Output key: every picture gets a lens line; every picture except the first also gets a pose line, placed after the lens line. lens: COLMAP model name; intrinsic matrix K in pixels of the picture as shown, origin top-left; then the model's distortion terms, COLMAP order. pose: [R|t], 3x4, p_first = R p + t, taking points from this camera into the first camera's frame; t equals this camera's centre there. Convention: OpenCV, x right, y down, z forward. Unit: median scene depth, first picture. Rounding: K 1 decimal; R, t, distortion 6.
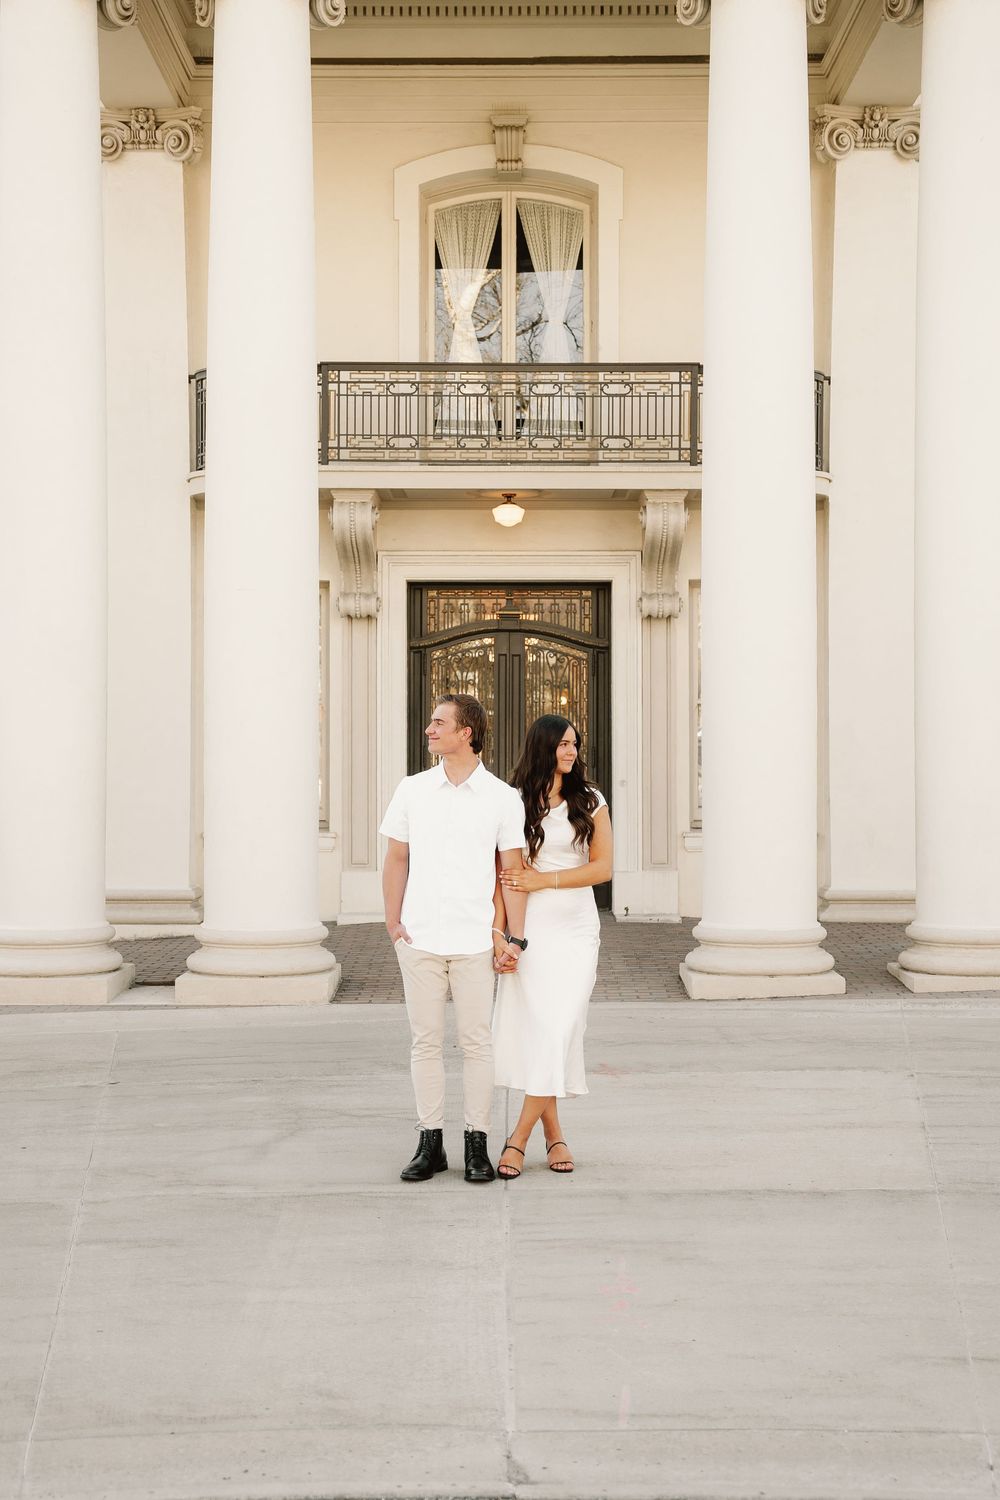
lens RADIAL K [[2176.1, 0, 520.7], [0, 2176.1, 724.8], [0, 0, 1]] dist [-0.000876, 0.209902]
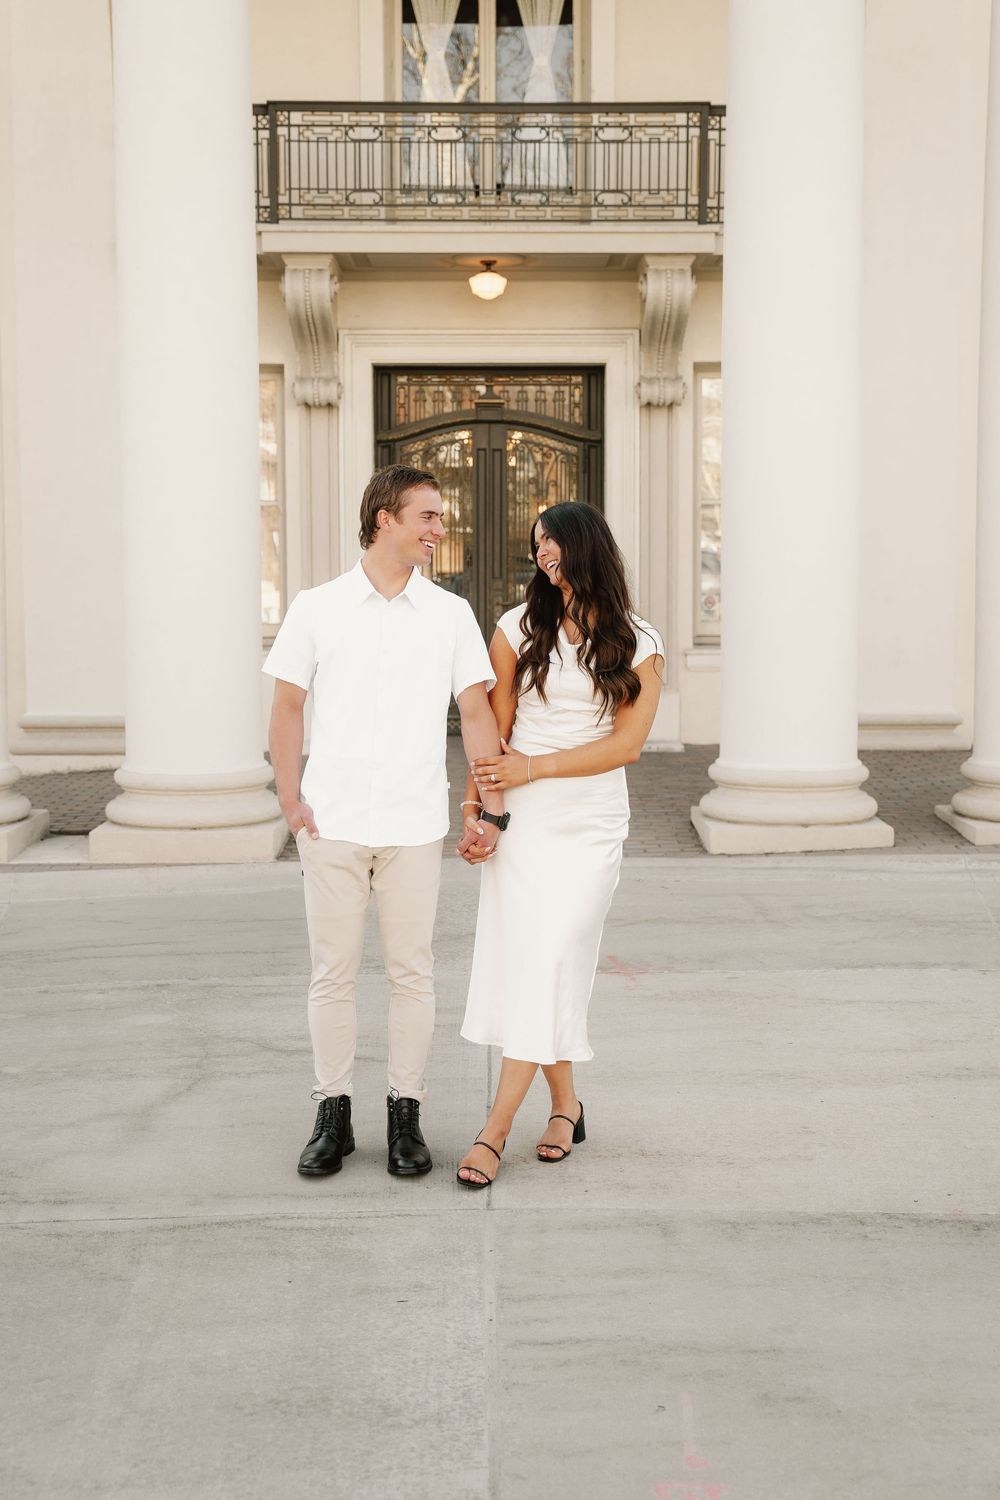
lens RADIAL K [[1997.4, 0, 507.0], [0, 1997.4, 729.4], [0, 0, 1]] dist [0.003672, 0.246344]
pose [[0.999989, -0.003056, 0.003584, -0.001454], [0.002703, 0.995495, 0.094773, 0.004533], [-0.003857, -0.094763, 0.995492, 0.192600]]
